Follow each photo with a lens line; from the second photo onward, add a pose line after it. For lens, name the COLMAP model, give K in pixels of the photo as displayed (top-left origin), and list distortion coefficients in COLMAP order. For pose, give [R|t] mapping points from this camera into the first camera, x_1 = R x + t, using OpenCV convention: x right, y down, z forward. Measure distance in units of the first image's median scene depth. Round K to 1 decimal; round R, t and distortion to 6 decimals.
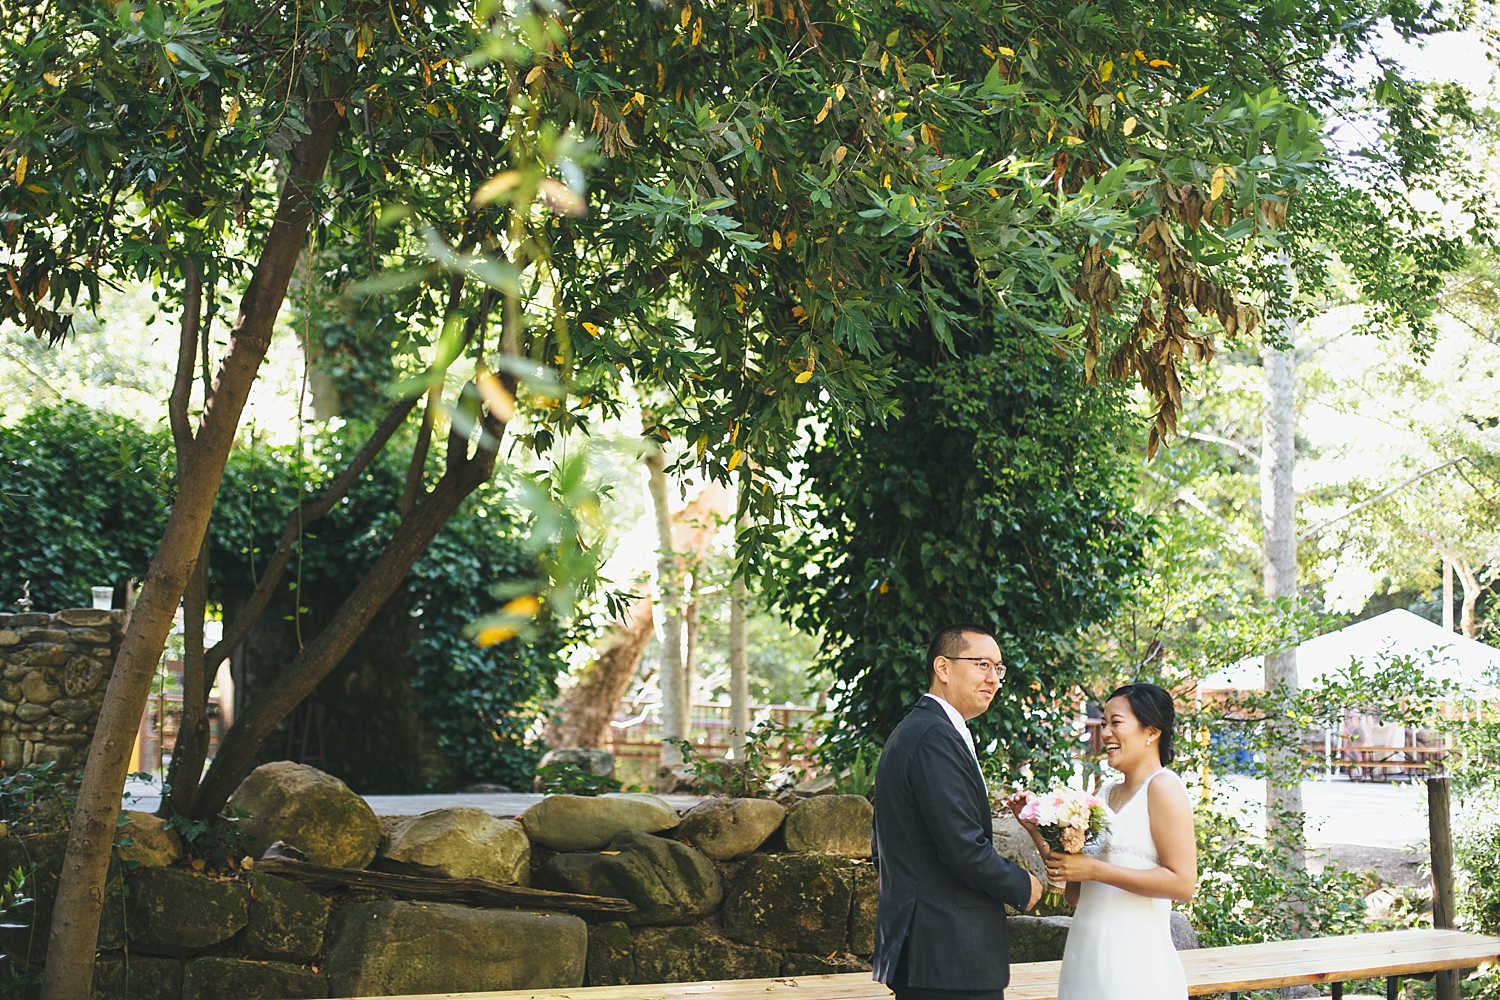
lens RADIAL K [[2185.0, 0, 750.0], [0, 2185.0, 500.0], [0, 0, 1]] dist [-0.041770, -0.042777]
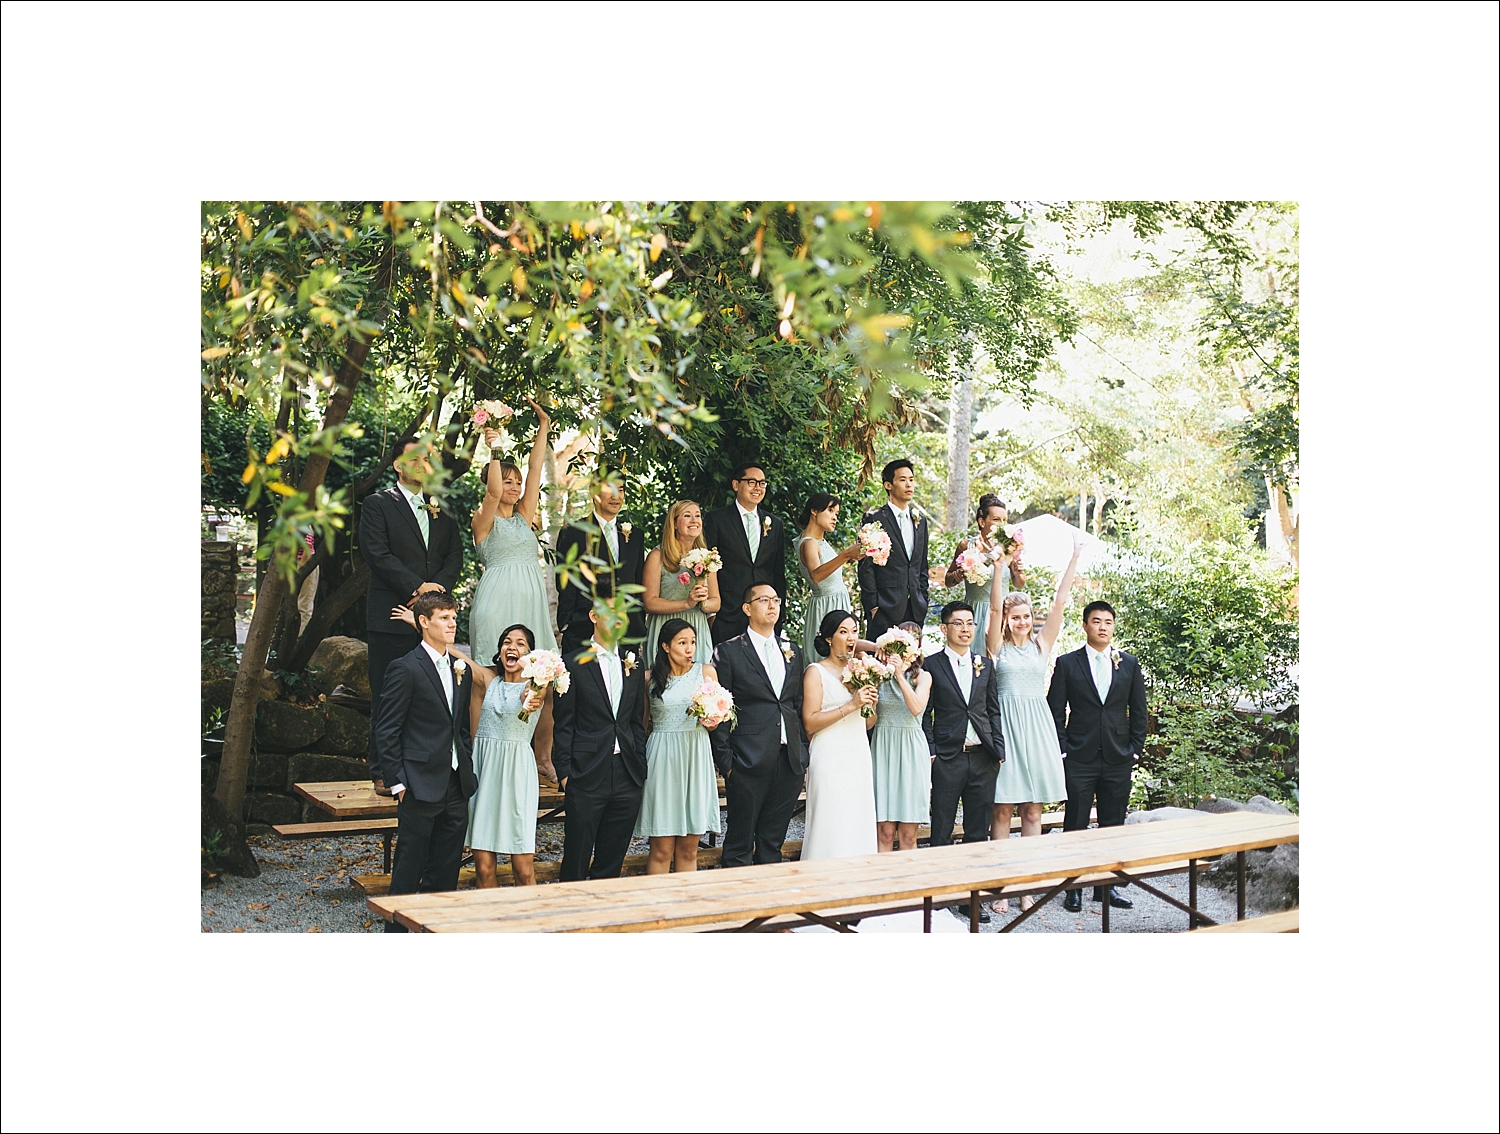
lens RADIAL K [[1809.5, 0, 750.0], [0, 1809.5, 567.0], [0, 0, 1]] dist [-0.004861, -0.003735]
pose [[0.994420, 0.019300, 0.103713, -0.047647], [-0.030646, 0.993574, 0.108952, -0.091425], [-0.100944, -0.111523, 0.988622, -0.383672]]
